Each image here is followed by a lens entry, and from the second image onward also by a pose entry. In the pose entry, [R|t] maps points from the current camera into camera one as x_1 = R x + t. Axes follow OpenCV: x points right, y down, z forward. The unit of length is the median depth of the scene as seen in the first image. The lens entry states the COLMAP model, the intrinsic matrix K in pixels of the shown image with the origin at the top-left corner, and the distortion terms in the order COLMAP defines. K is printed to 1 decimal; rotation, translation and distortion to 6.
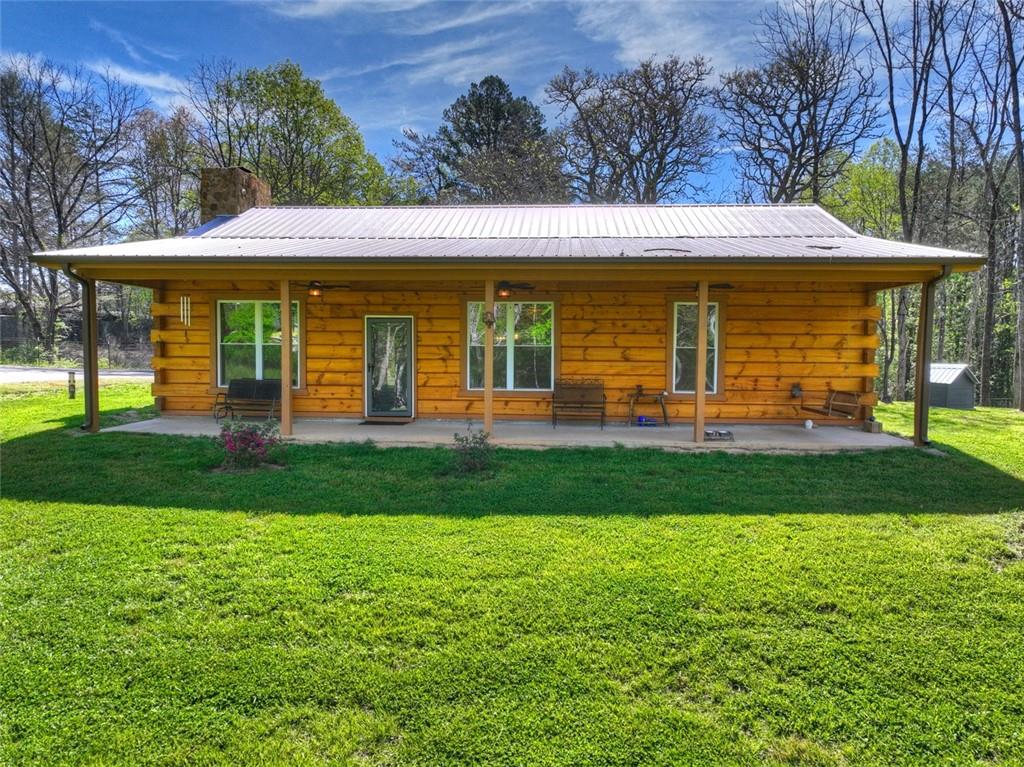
lens RADIAL K [[729.9, 0, 512.0], [0, 729.9, 383.5], [0, 0, 1]] dist [-0.000315, -0.002493]
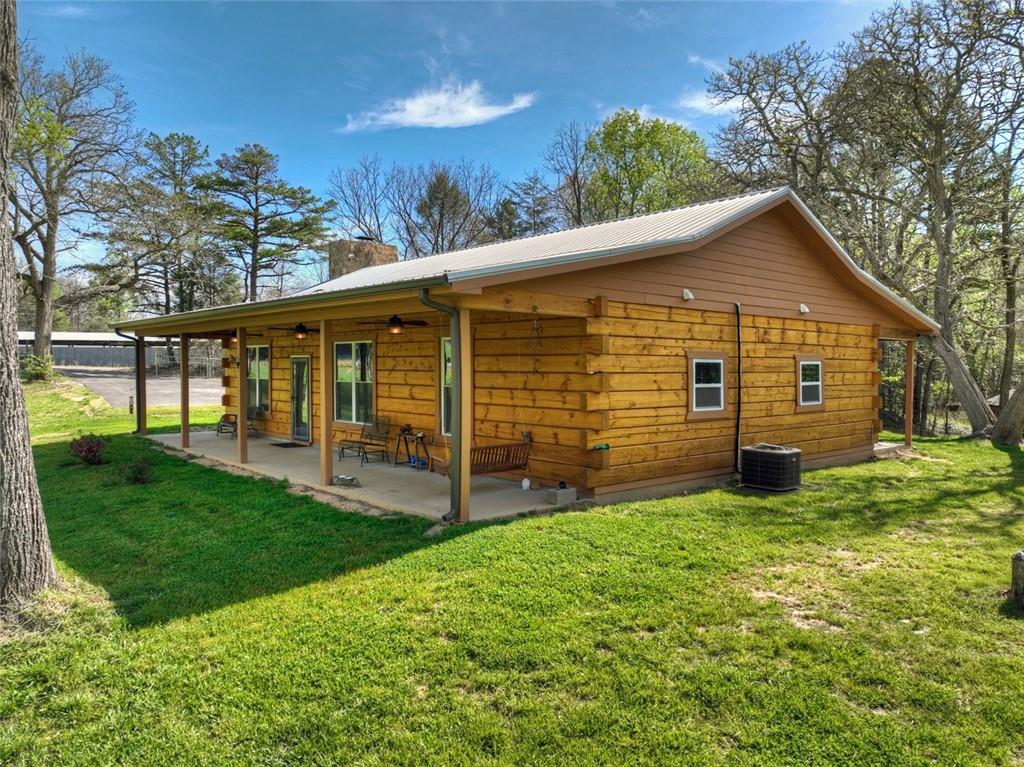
lens RADIAL K [[729.9, 0, 512.0], [0, 729.9, 383.5], [0, 0, 1]] dist [-0.000315, -0.002493]
pose [[0.729873, 0.013037, -0.683459, 0.920152], [-0.033299, 0.999309, -0.016498, -0.040008], [0.682772, 0.034800, 0.729803, 0.382298]]
